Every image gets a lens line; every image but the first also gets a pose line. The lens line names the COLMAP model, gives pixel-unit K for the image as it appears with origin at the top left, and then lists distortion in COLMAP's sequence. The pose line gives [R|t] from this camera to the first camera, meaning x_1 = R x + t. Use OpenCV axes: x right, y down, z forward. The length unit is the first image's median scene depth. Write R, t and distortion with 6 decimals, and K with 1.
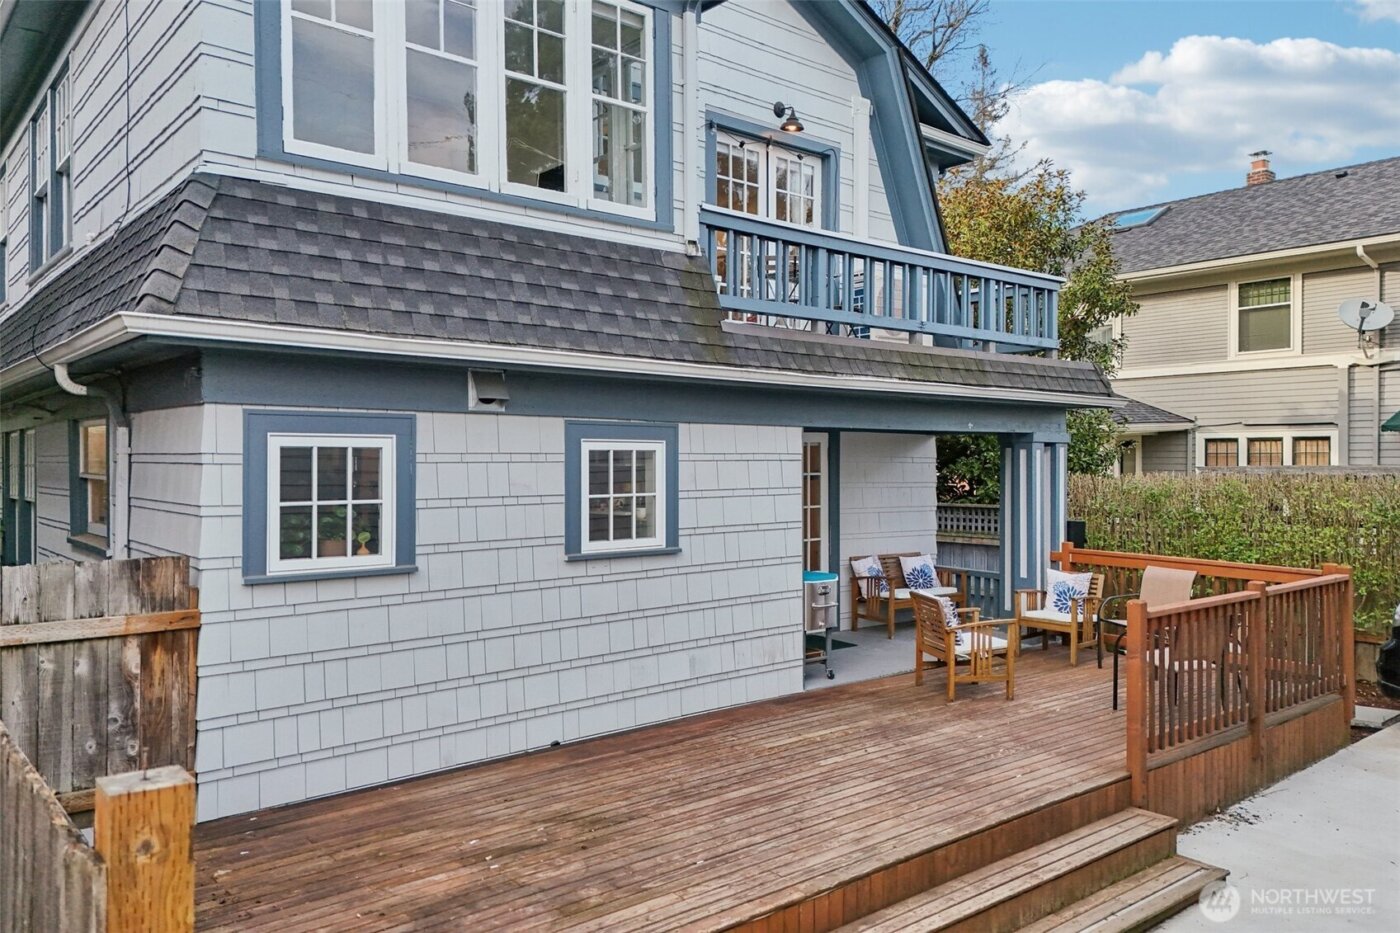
lens RADIAL K [[1020.6, 0, 700.0], [0, 1020.6, 466.5], [0, 0, 1]] dist [0.117510, -0.128425]
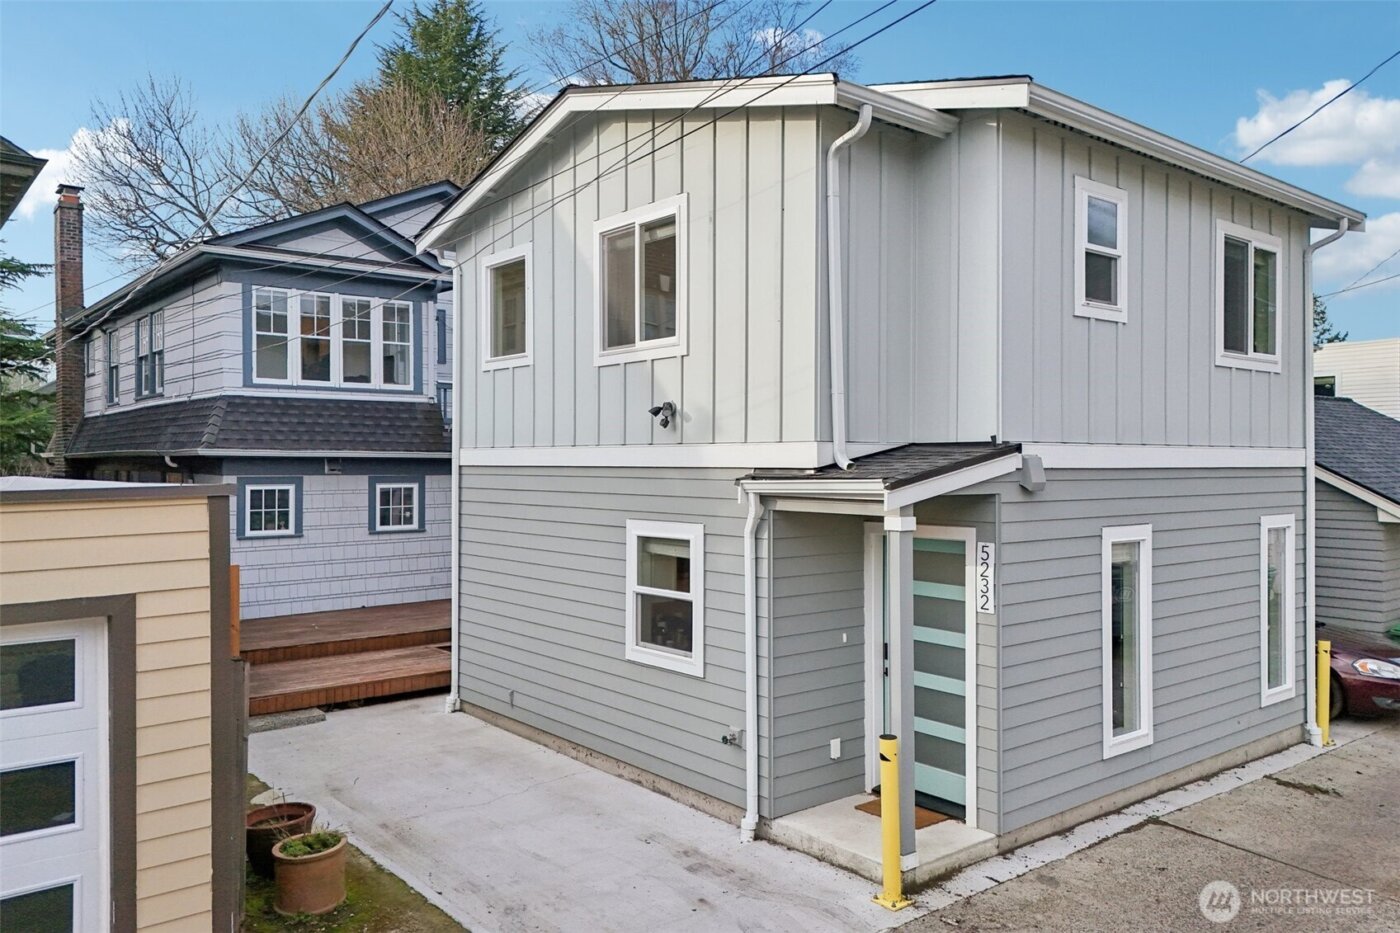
lens RADIAL K [[1023.3, 0, 700.0], [0, 1023.3, 466.5], [0, 0, 1]] dist [0.061539, -0.042861]
pose [[0.999964, 0.001615, -0.008272, 0.727991], [-0.001631, 0.999997, -0.002006, -0.069212], [0.008269, 0.002020, 0.999964, -1.556924]]
